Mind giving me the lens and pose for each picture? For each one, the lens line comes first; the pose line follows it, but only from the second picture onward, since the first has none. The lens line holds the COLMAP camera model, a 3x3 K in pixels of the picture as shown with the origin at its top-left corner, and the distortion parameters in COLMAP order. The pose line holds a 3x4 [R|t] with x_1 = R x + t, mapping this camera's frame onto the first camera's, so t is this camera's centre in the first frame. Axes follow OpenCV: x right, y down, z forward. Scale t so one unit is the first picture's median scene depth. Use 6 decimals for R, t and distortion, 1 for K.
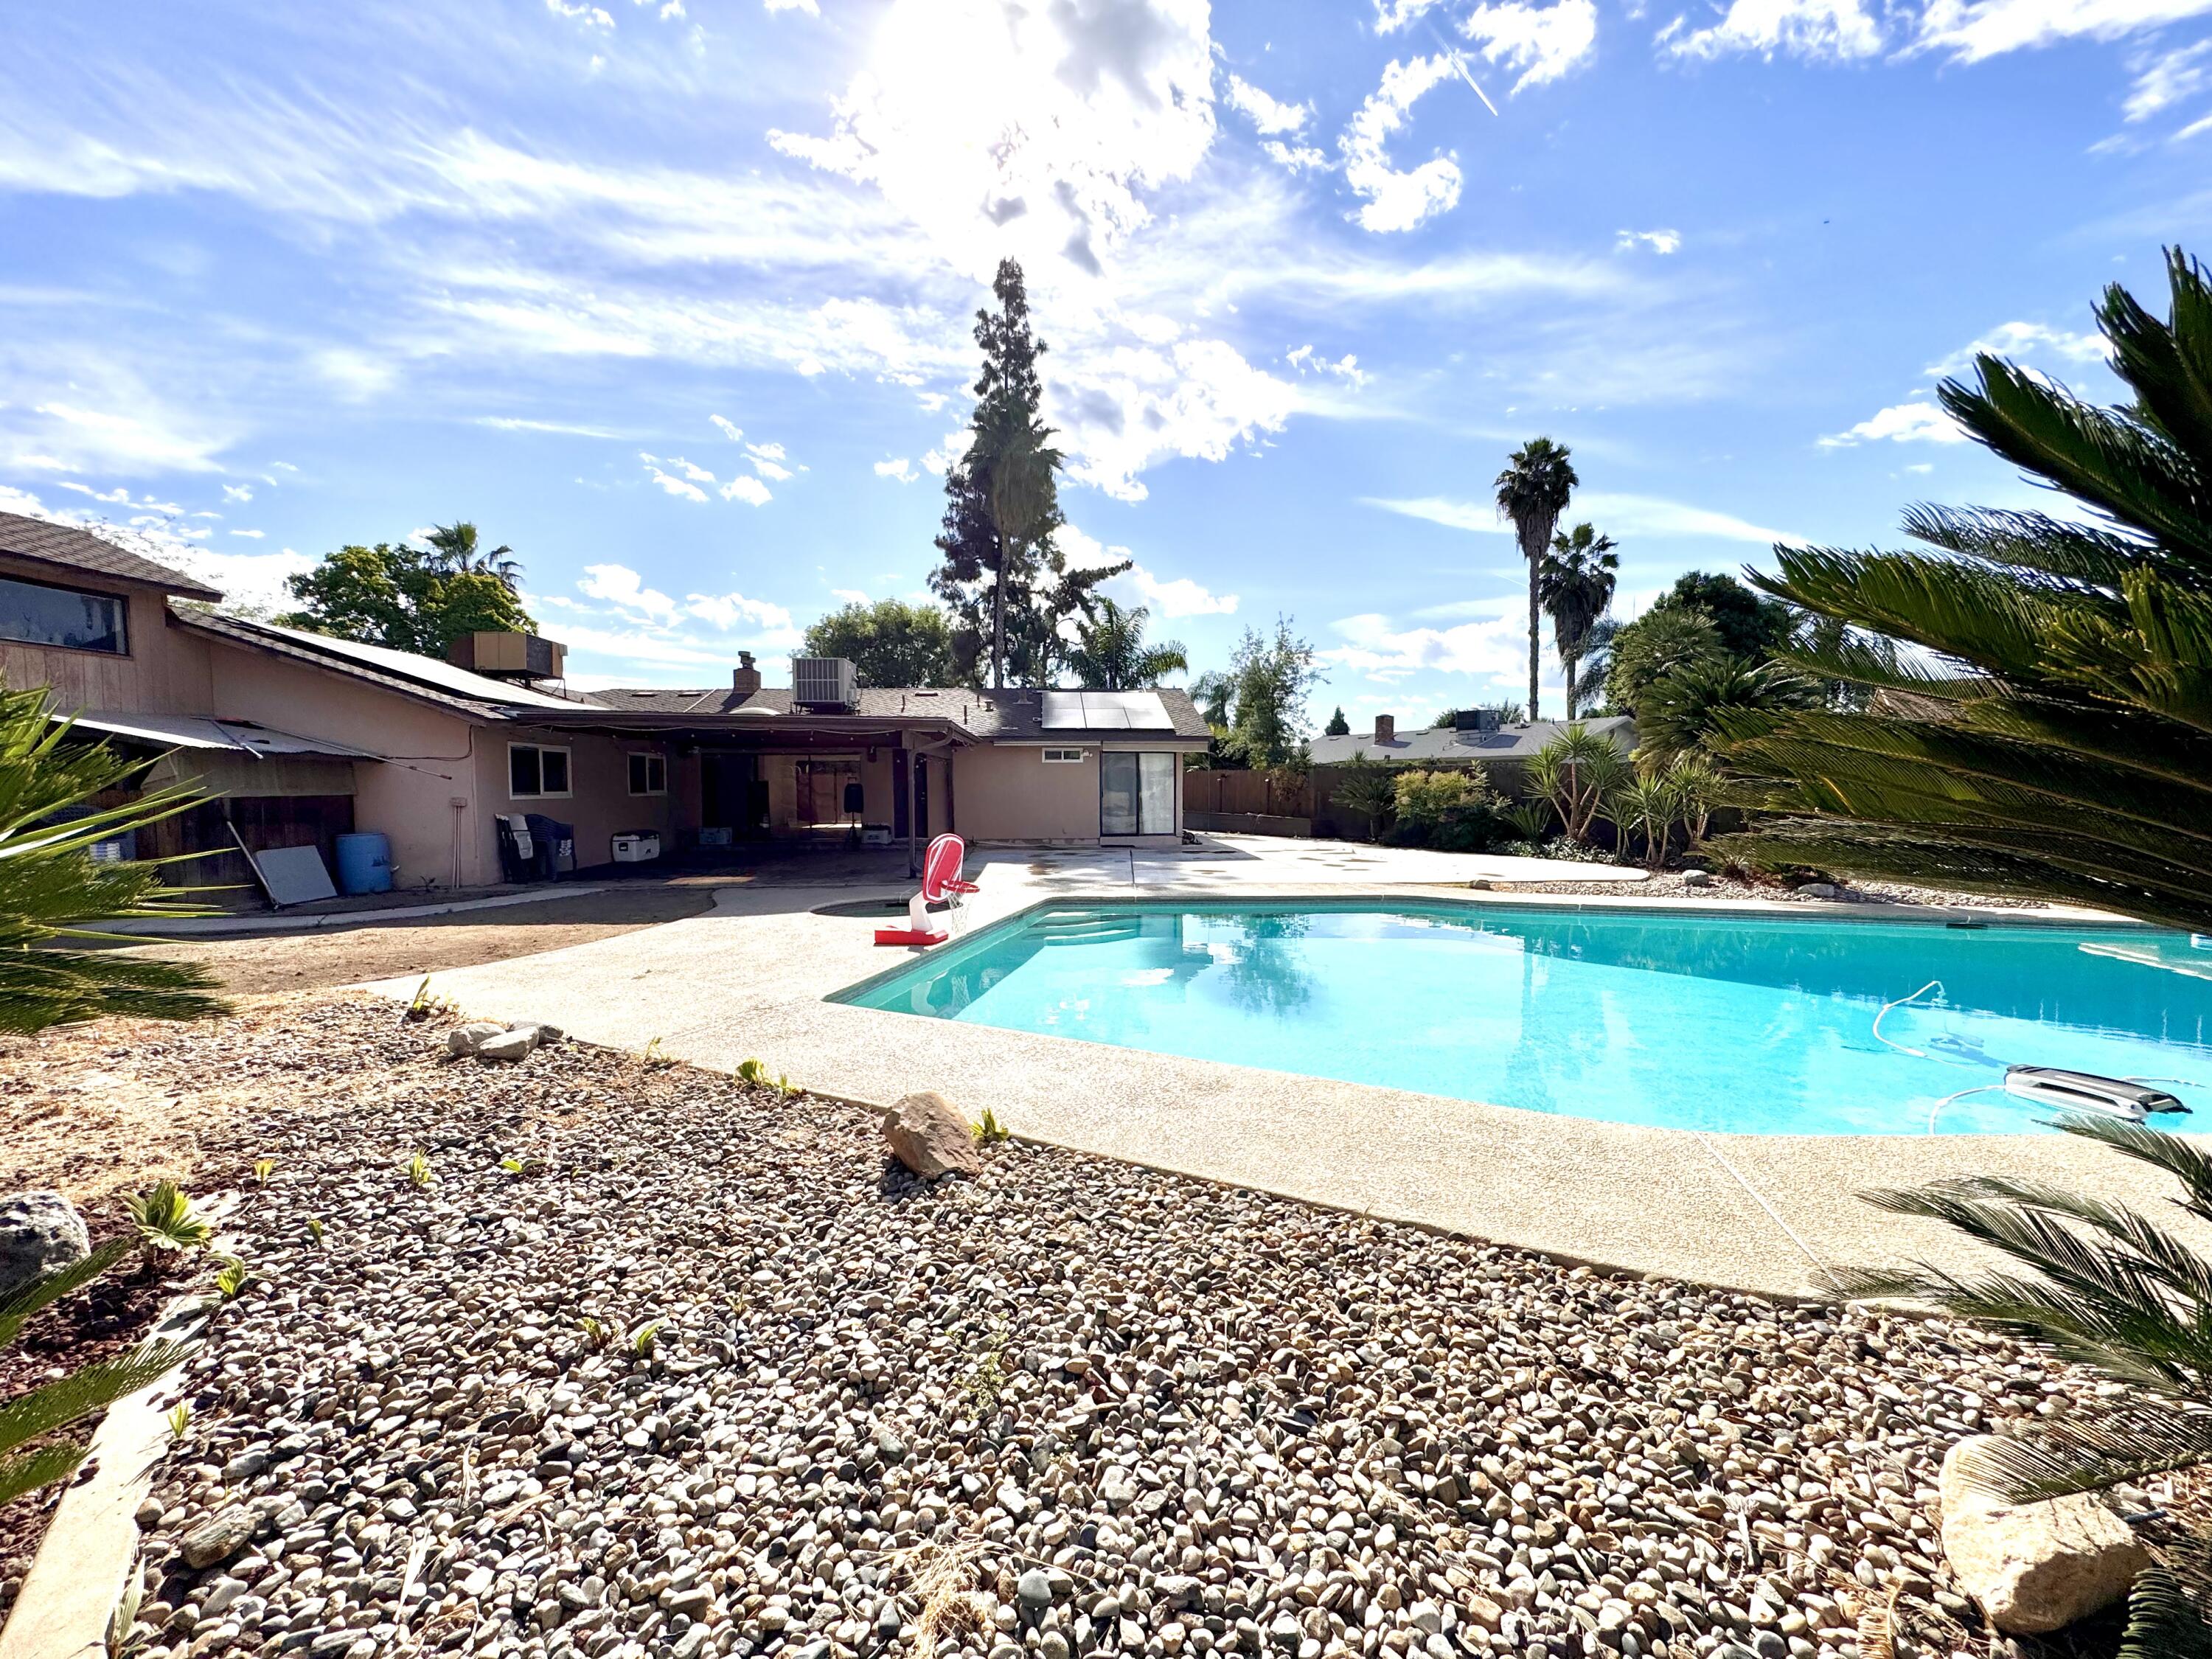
lens RADIAL K [[892.3, 0, 1037.5], [0, 892.3, 828.0], [0, 0, 1]] dist [-0.000816, -0.000309]
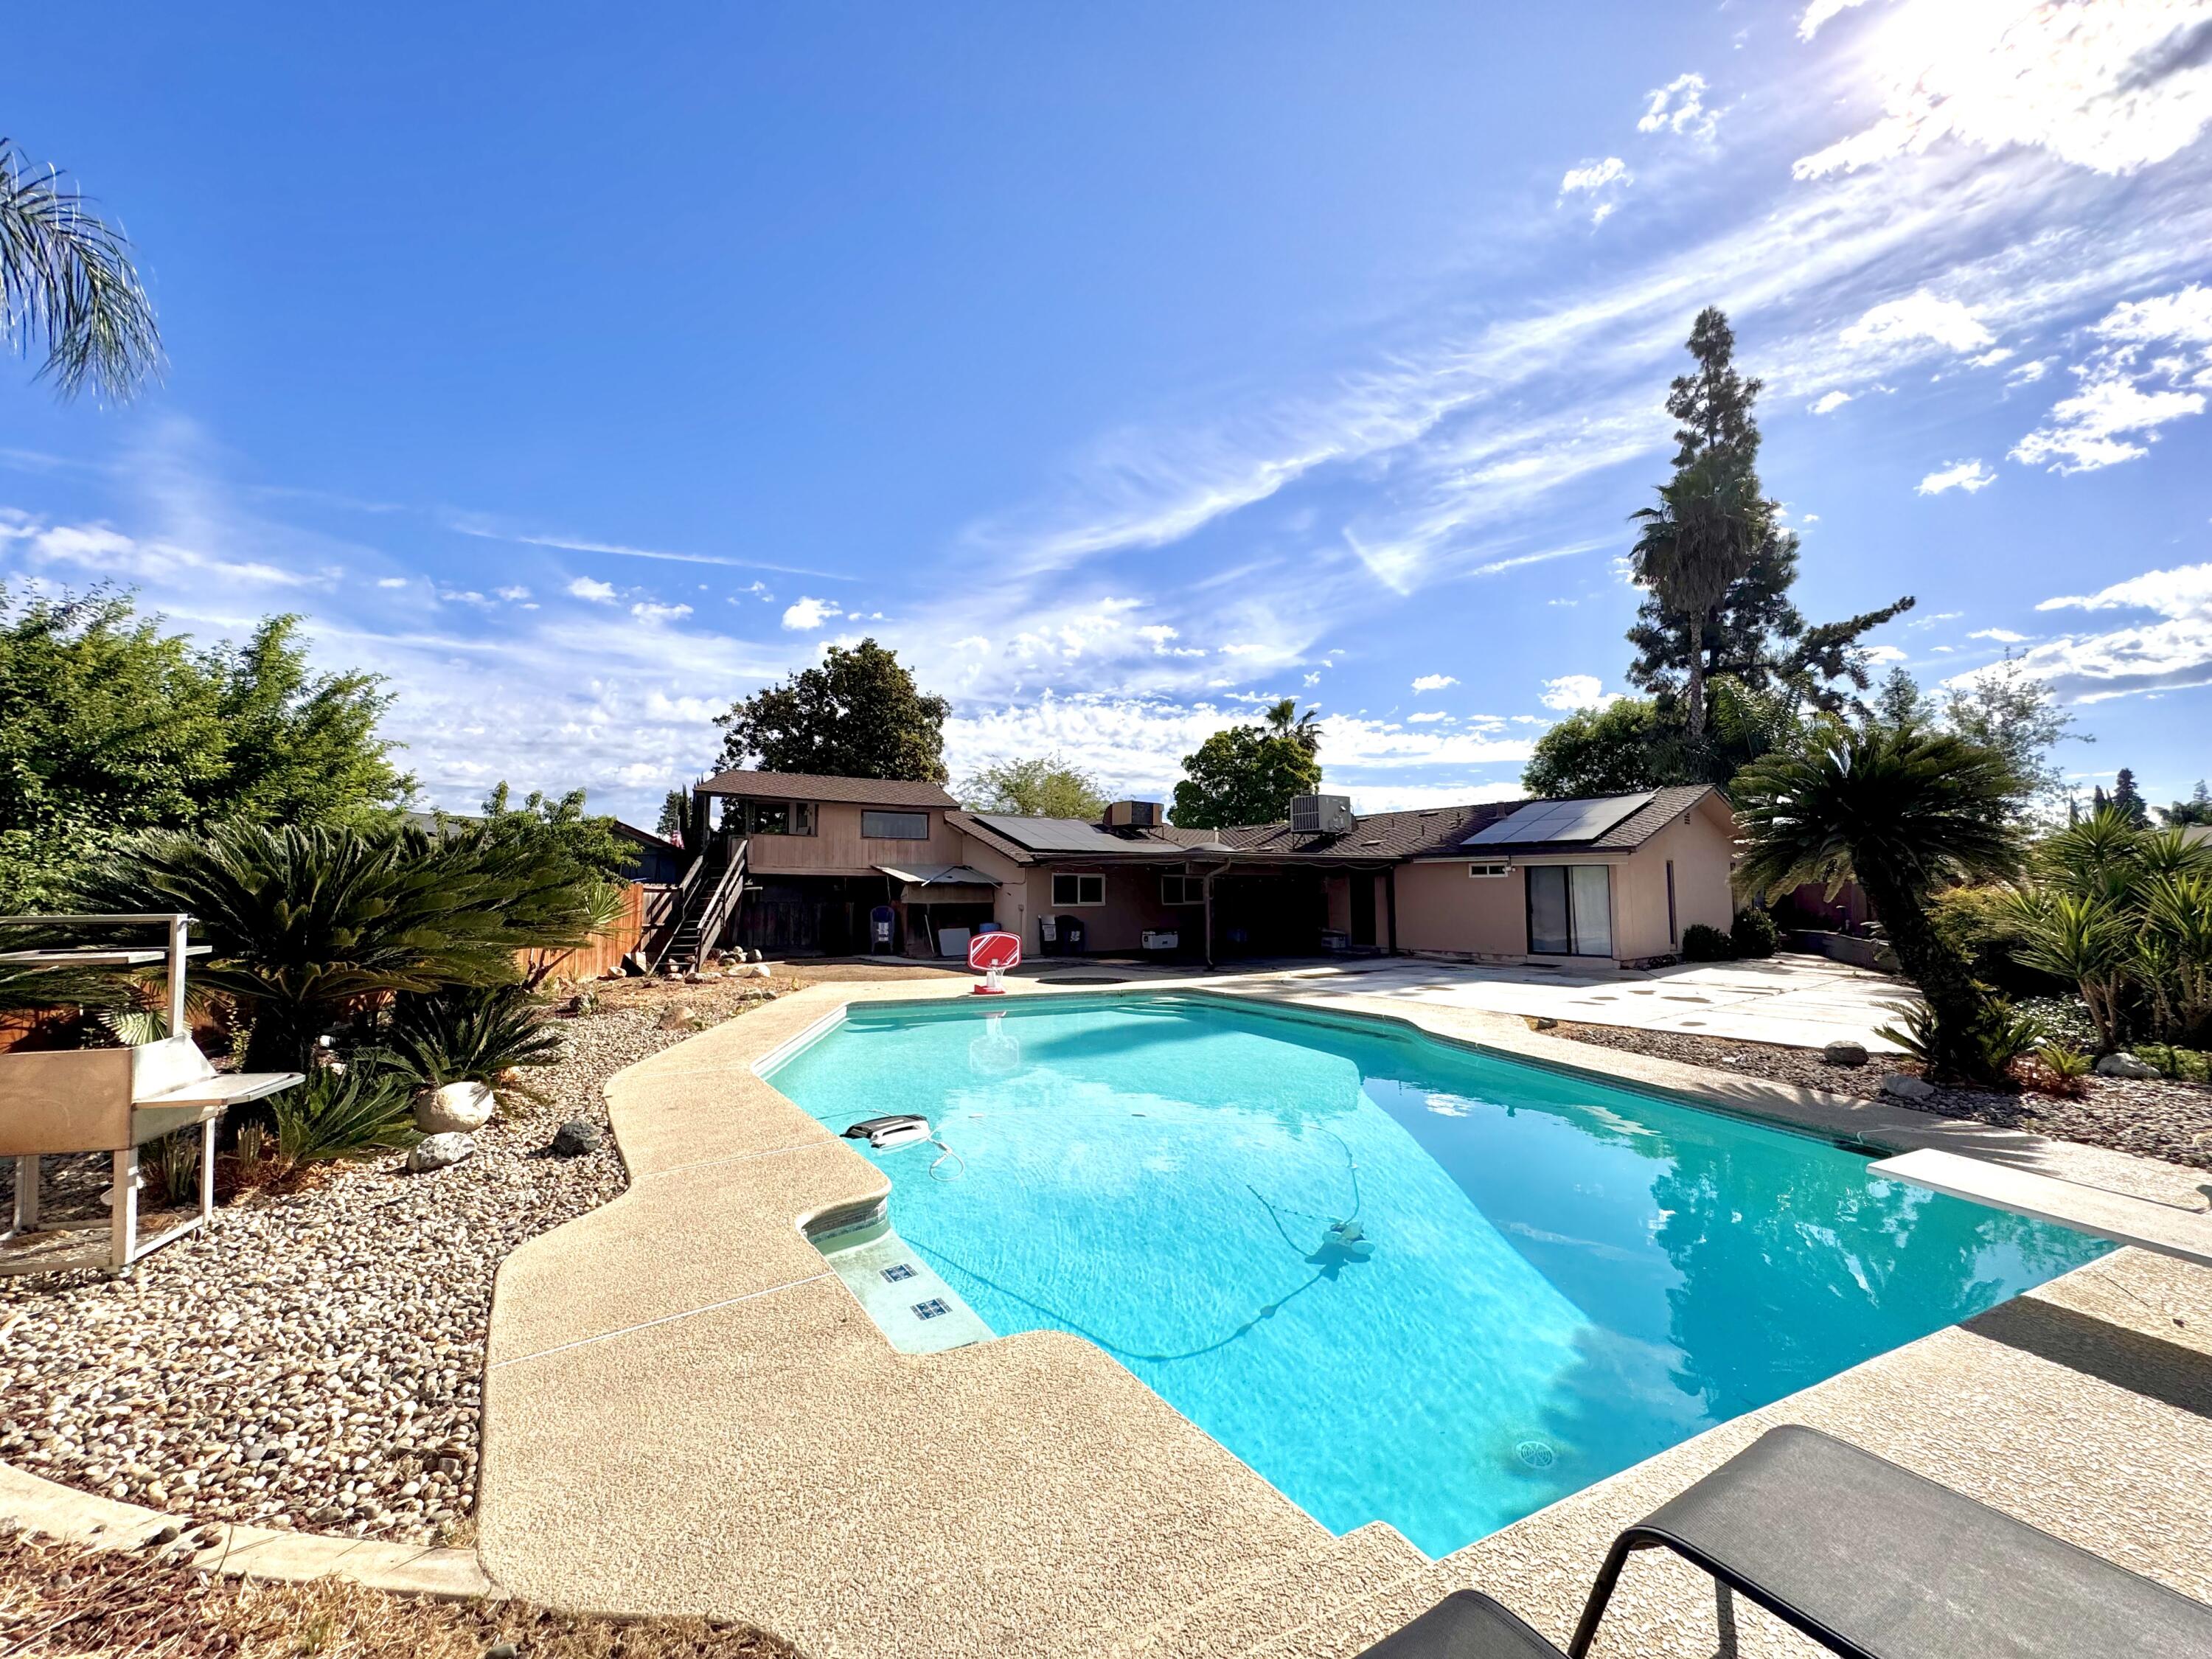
lens RADIAL K [[882.8, 0, 1106.0], [0, 882.8, 829.5], [0, 0, 1]] dist [0.000711, -0.000103]
pose [[0.556123, -0.055351, -0.829255, 0.333110], [-0.039653, 0.994876, -0.092999, -0.009230], [0.830154, 0.084602, 0.551078, 0.045561]]
